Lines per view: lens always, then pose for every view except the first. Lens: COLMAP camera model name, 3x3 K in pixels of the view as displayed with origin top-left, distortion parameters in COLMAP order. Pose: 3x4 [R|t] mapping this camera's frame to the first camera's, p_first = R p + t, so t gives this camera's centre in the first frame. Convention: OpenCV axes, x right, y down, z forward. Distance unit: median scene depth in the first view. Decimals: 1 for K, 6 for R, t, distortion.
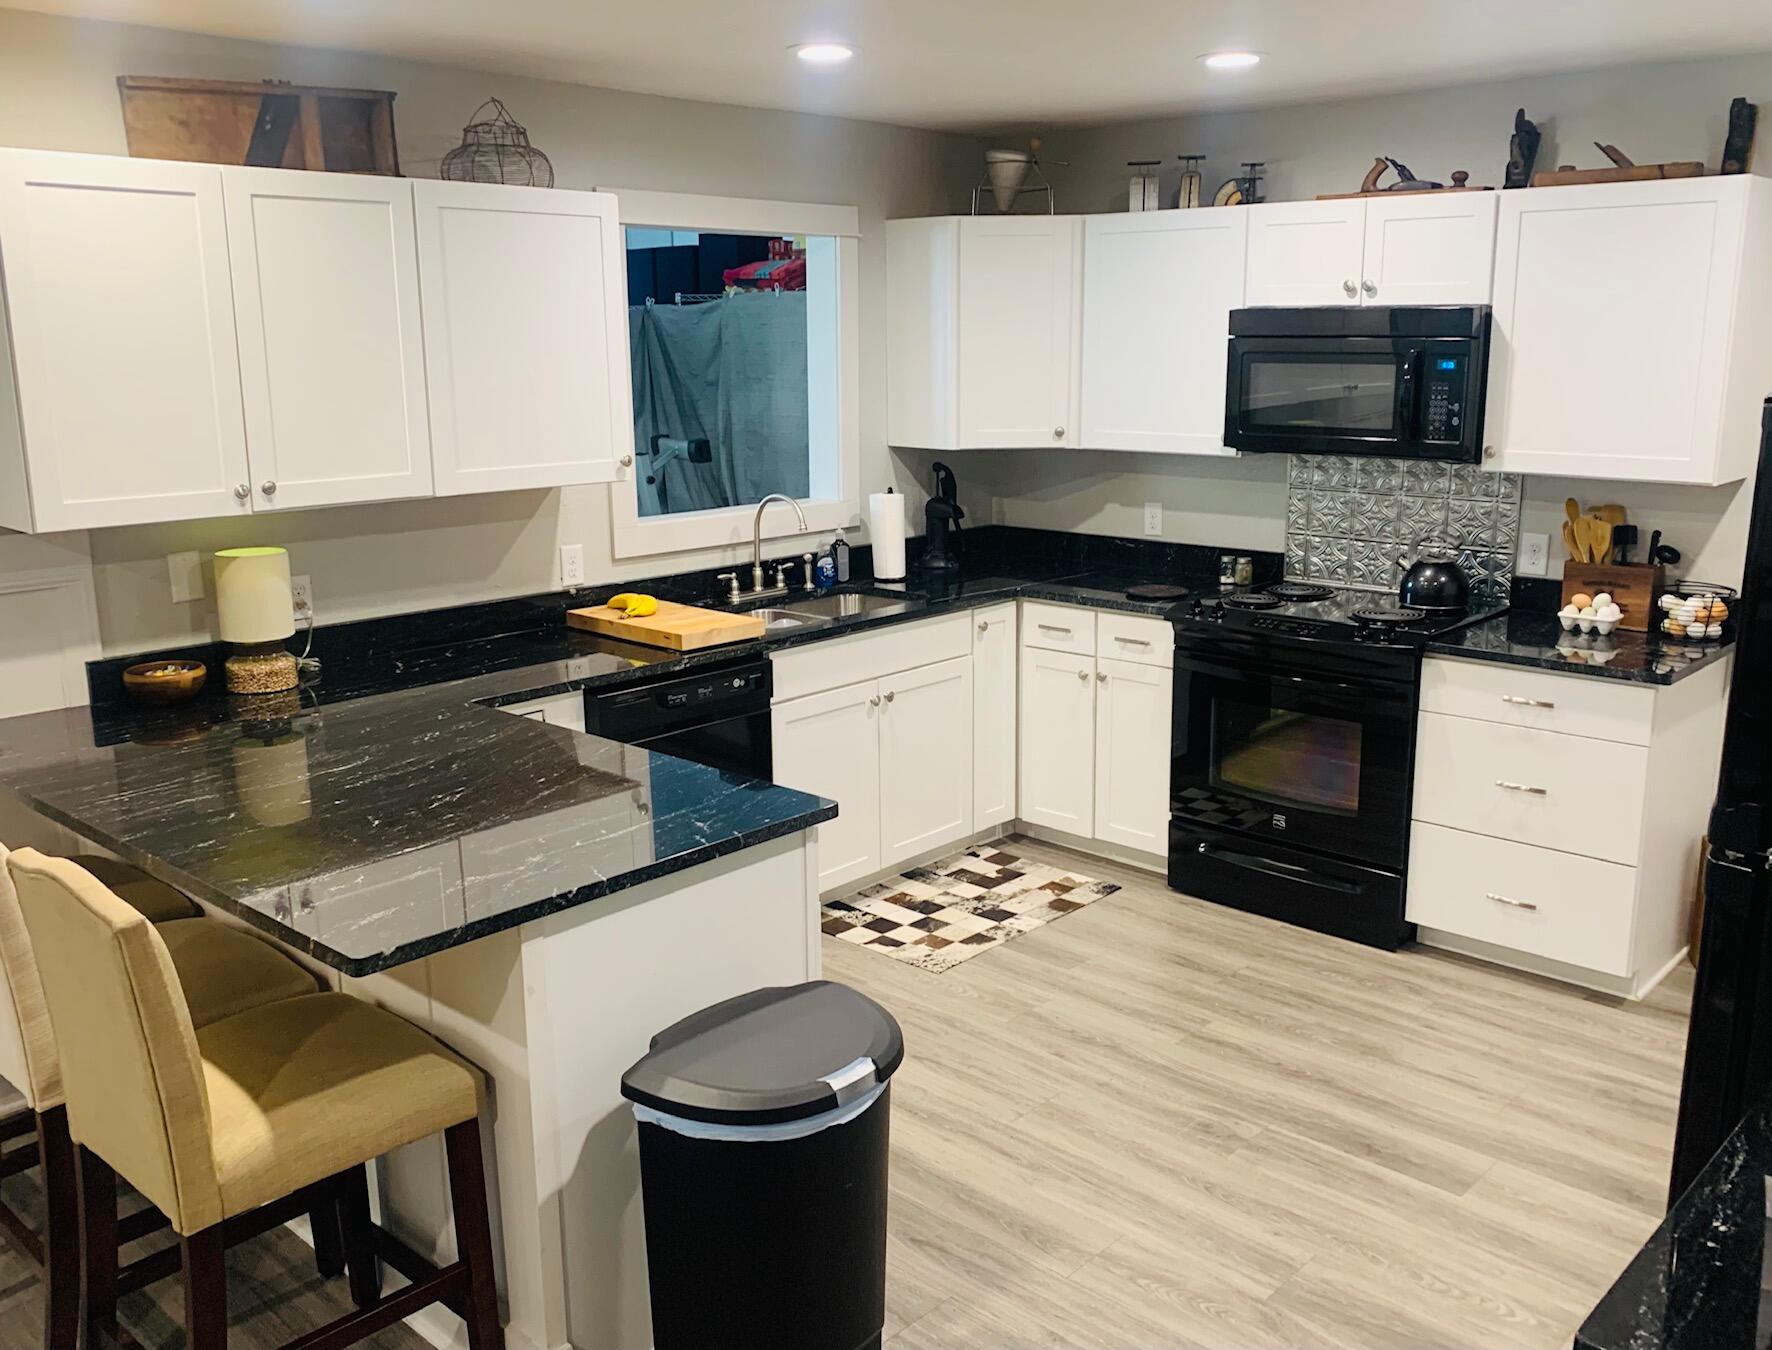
lens RADIAL K [[1528.6, 0, 885.1], [0, 1528.6, 676.2], [0, 0, 1]] dist [-0.017052, -0.008902]
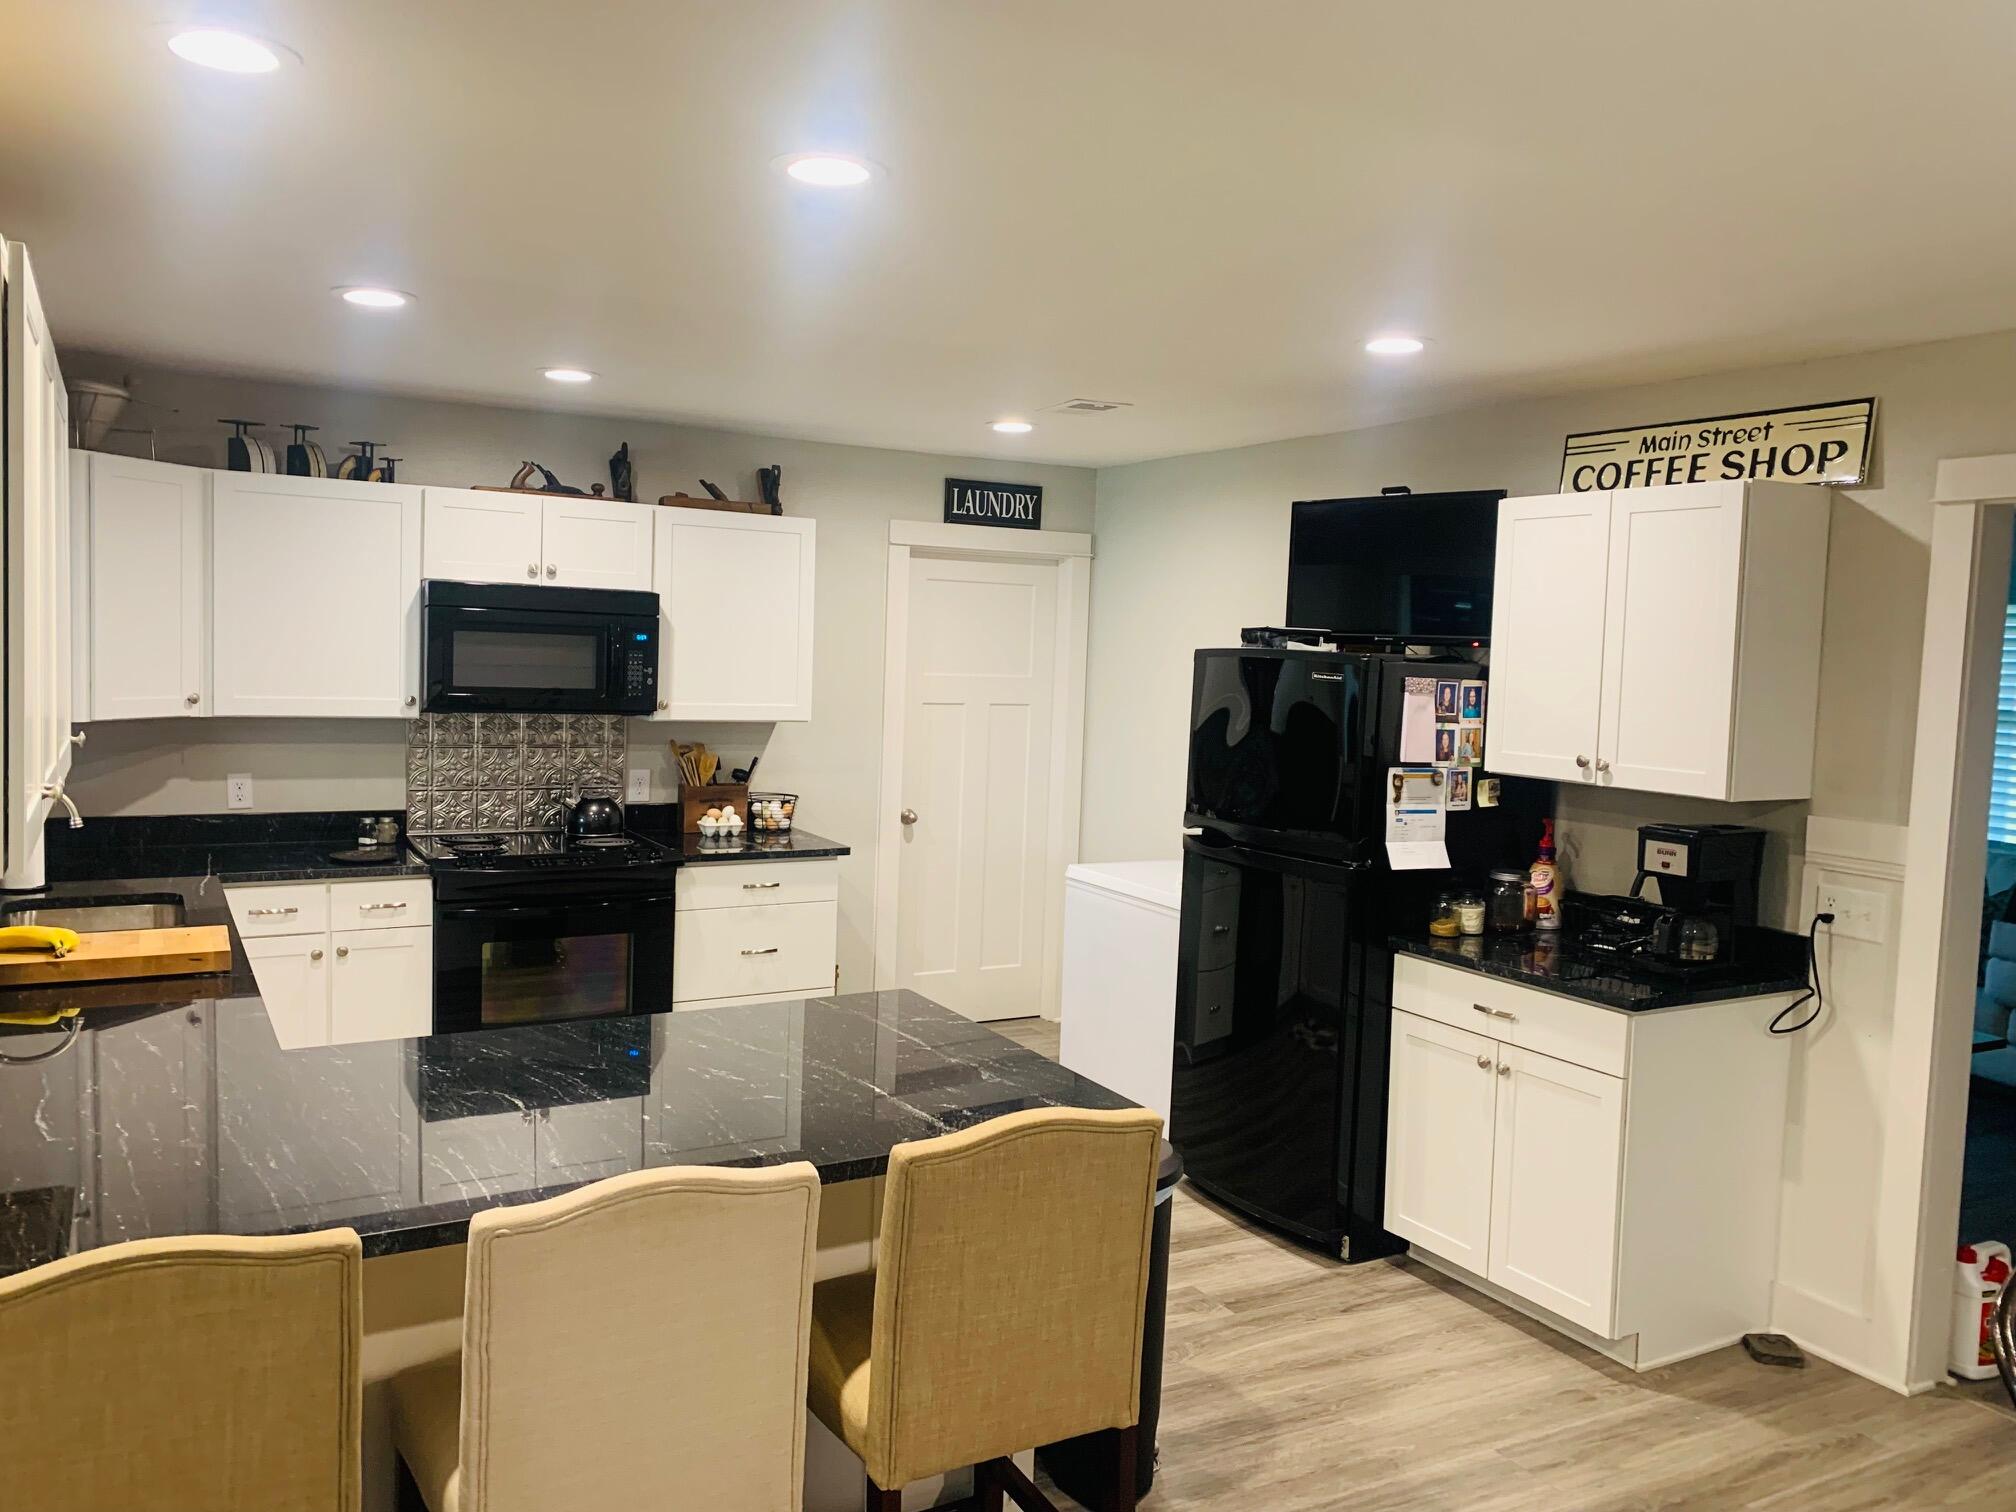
lens RADIAL K [[1551.6, 0, 1007.1], [0, 1551.6, 754.4], [0, 0, 1]] dist [0.000245, -0.008283]
pose [[0.288823, -0.048741, 0.956141, -0.704568], [0.172019, 0.985092, -0.001746, -0.050220], [-0.941802, 0.164979, 0.292901, 0.325605]]
